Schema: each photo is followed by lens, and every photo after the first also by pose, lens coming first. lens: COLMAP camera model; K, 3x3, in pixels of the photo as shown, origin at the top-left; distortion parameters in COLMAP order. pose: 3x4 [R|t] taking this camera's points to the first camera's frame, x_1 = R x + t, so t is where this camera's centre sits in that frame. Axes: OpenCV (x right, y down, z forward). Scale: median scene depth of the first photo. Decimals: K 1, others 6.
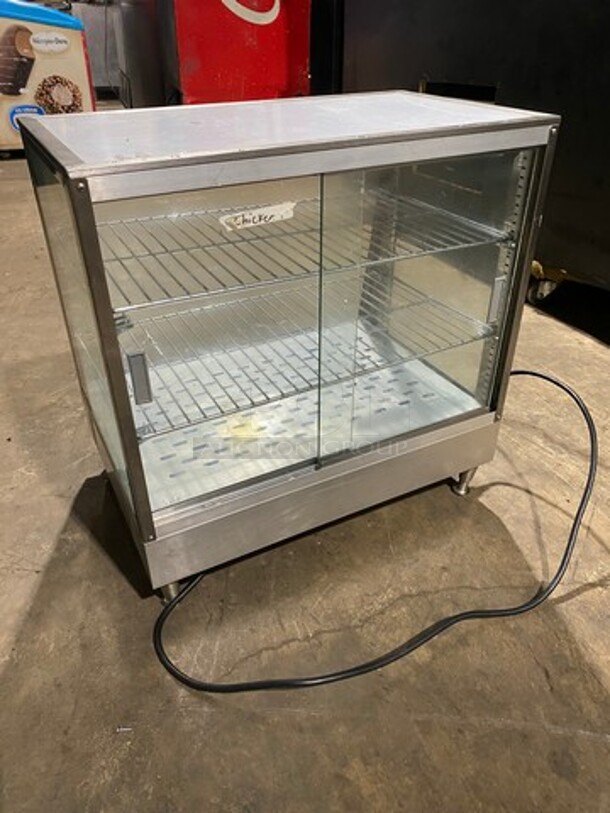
lens RADIAL K [[624.3, 0, 304.9], [0, 624.3, 392.1], [0, 0, 1]] dist [-0.002573, -0.005711]
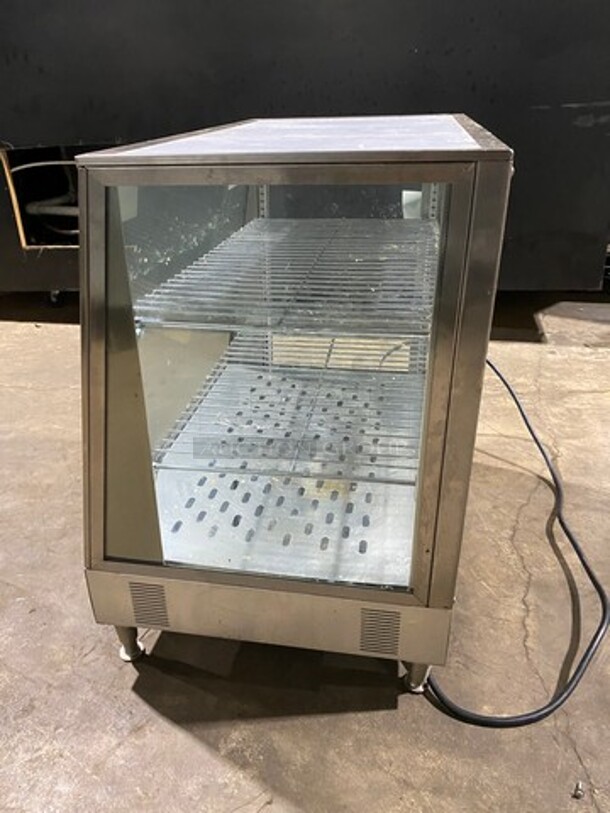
lens RADIAL K [[624.3, 0, 304.9], [0, 624.3, 392.1], [0, 0, 1]] dist [-0.002573, -0.005711]
pose [[0.607268, -0.356189, 0.710180, -0.709796], [0.433111, 0.897789, 0.079936, -0.143112], [-0.666064, 0.259044, 0.699468, 0.380660]]
